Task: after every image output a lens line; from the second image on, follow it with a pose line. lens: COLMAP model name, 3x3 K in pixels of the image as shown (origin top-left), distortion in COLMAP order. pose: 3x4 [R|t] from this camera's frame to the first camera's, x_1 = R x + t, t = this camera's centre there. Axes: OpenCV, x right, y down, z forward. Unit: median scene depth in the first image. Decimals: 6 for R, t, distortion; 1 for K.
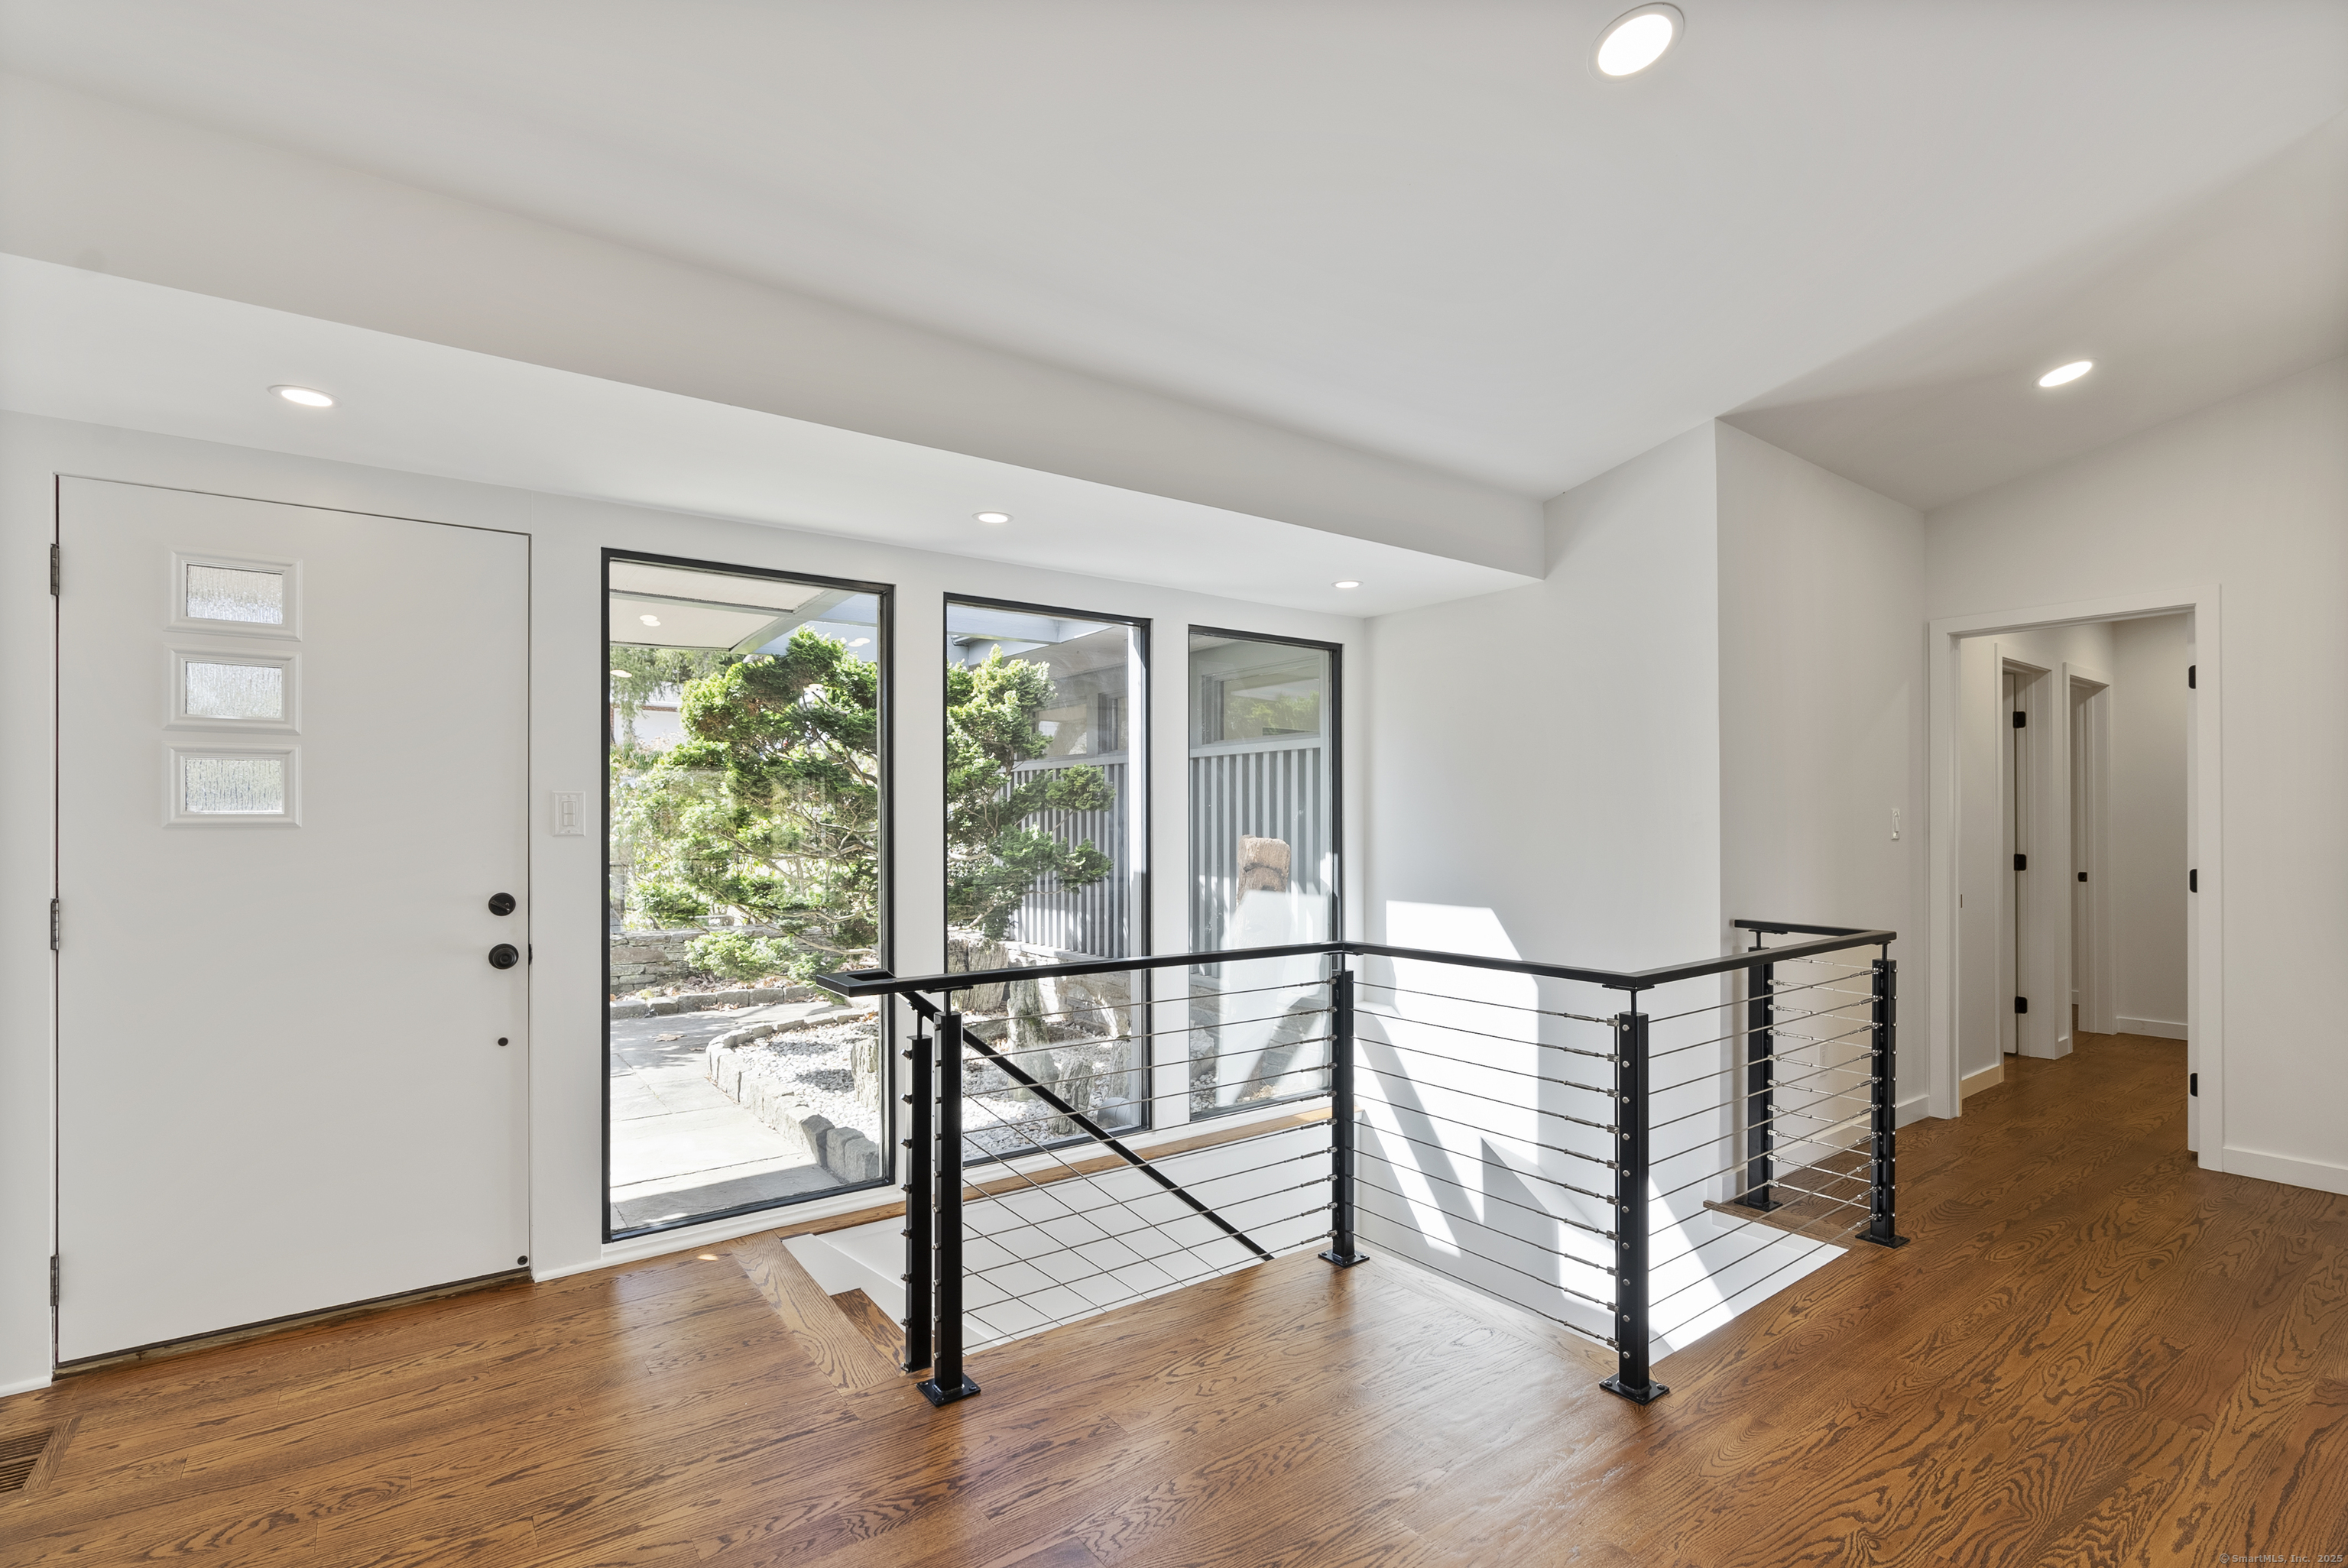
lens RADIAL K [[1059.5, 0, 1164.5], [0, 1059.5, 835.5], [0, 0, 1]] dist [-0.002498, -0.000058]
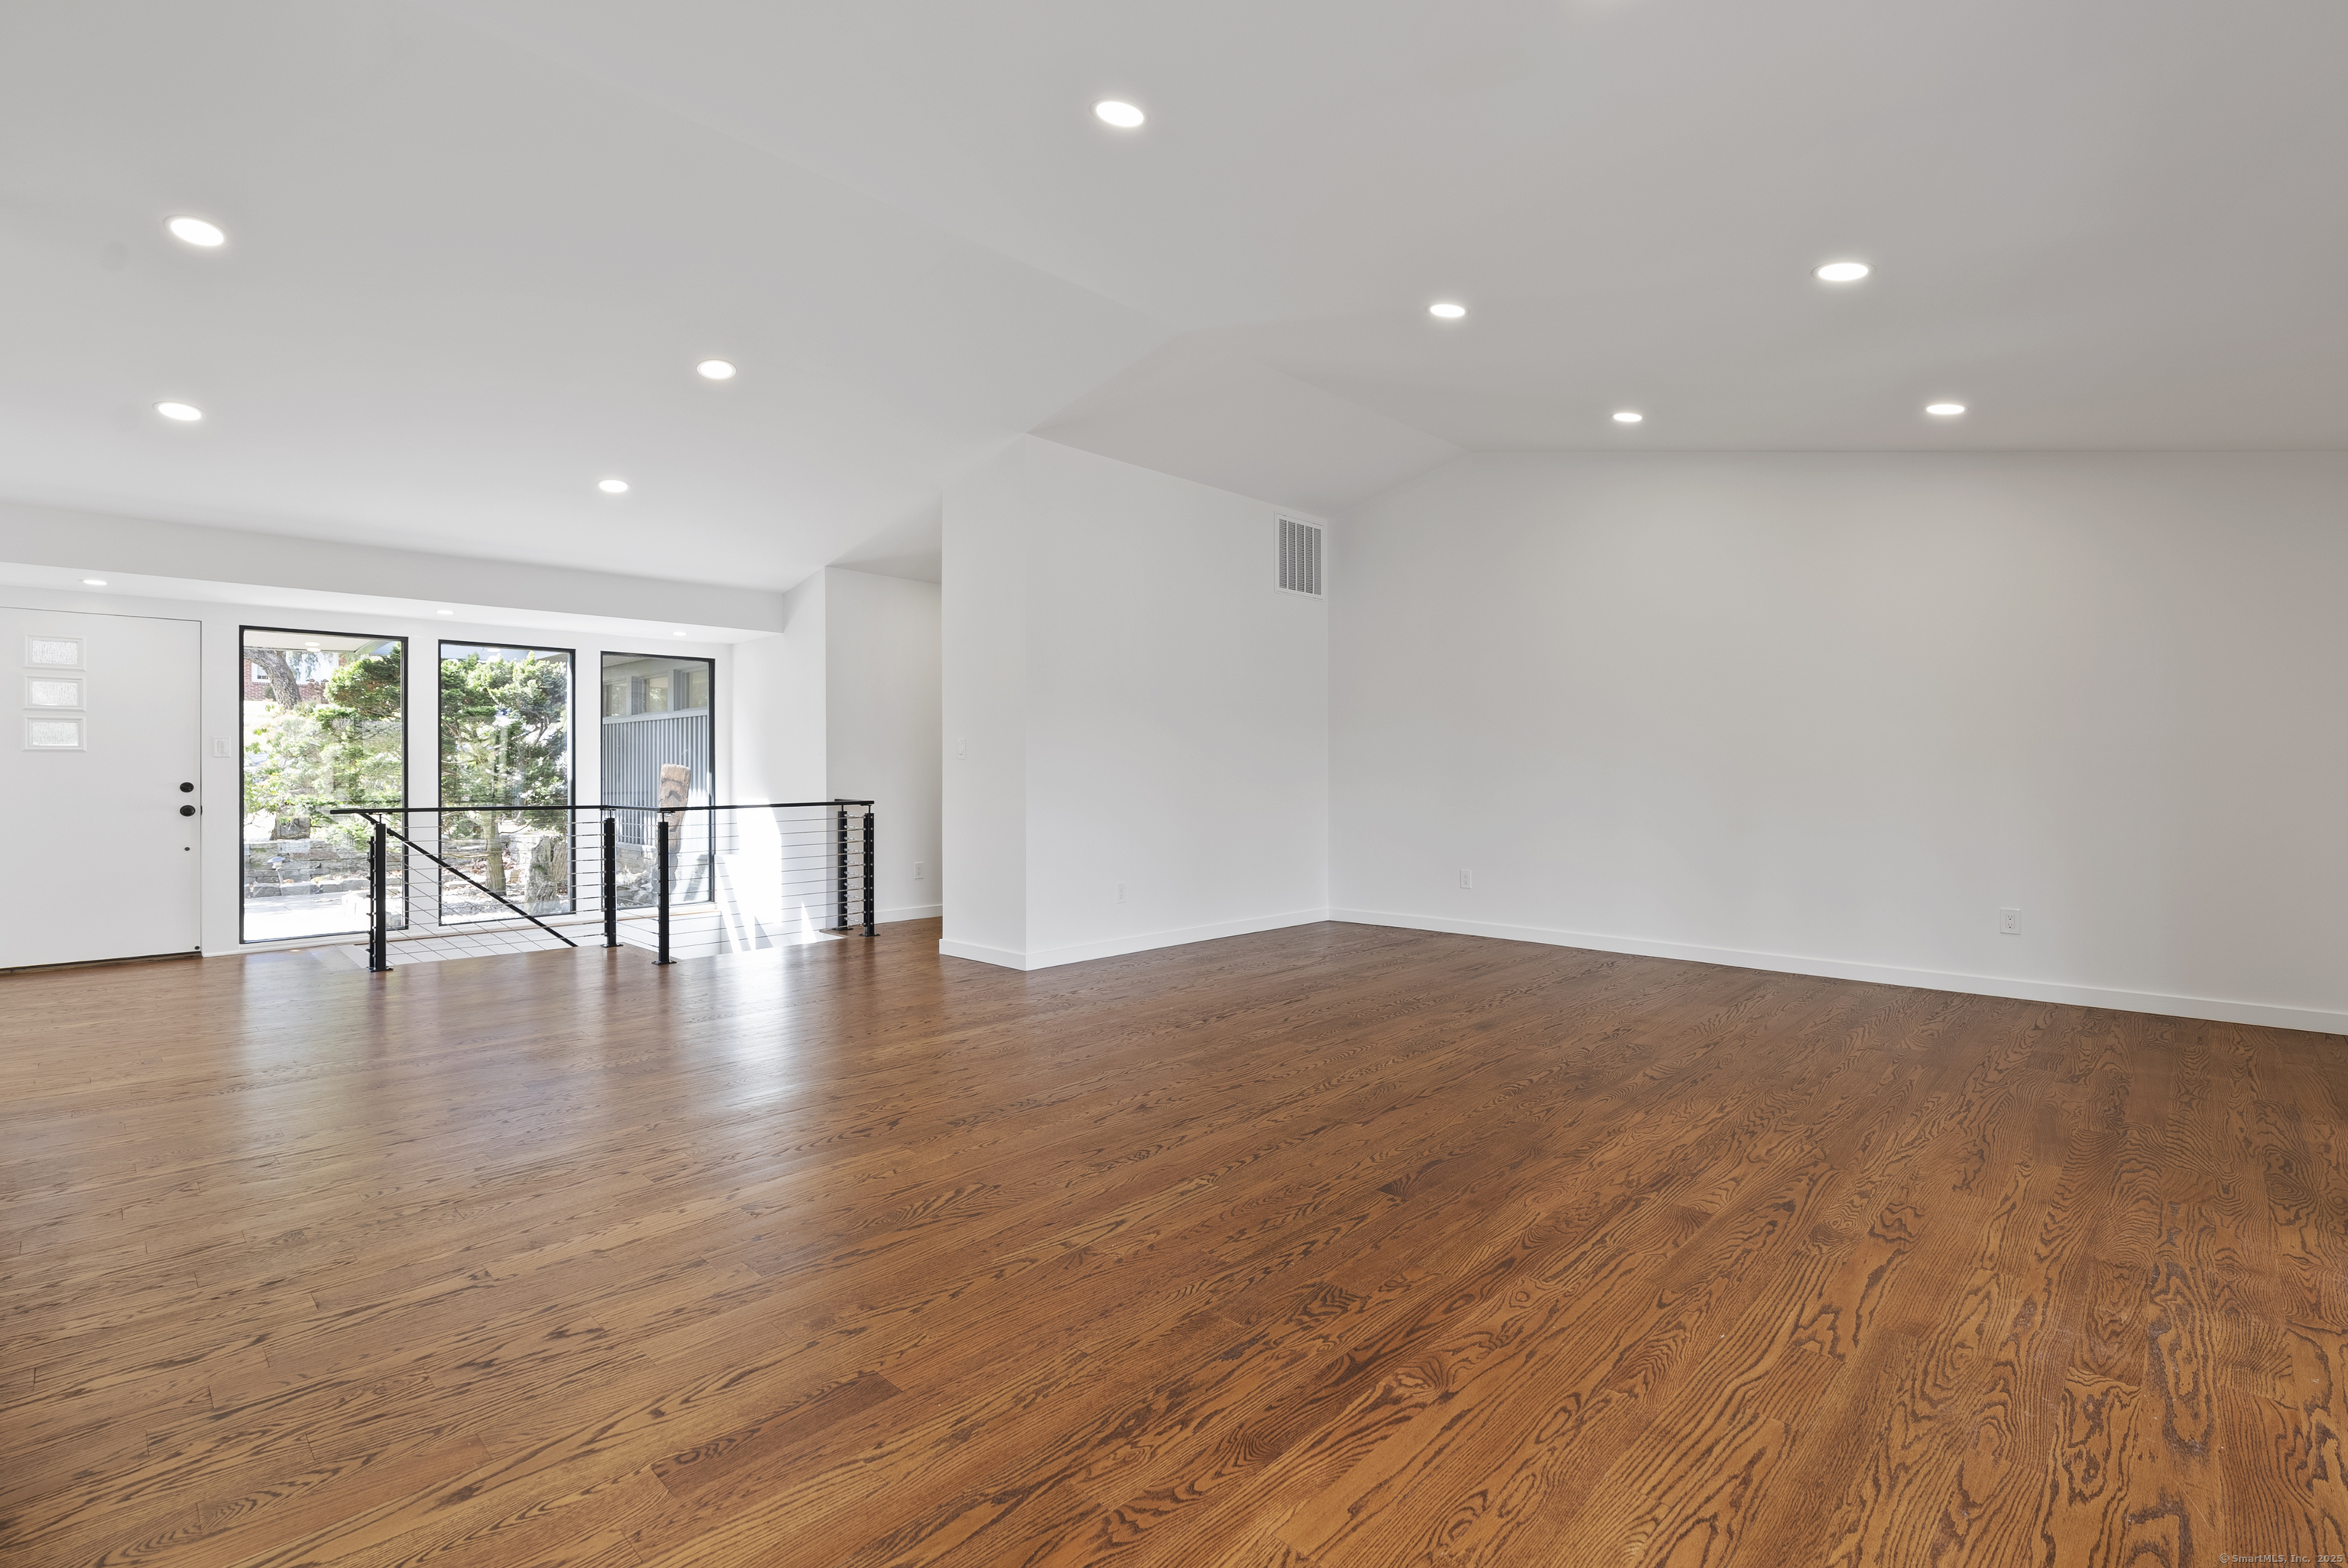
lens RADIAL K [[1069.6, 0, 1176.9], [0, 1069.6, 785.9], [0, 0, 1]] dist [-0.013794, 0.004759]
pose [[0.986134, -0.002680, 0.165931, 0.865138], [0.002866, 0.999996, -0.000883, 0.057055], [-0.165928, 0.001346, 0.986137, -1.264455]]
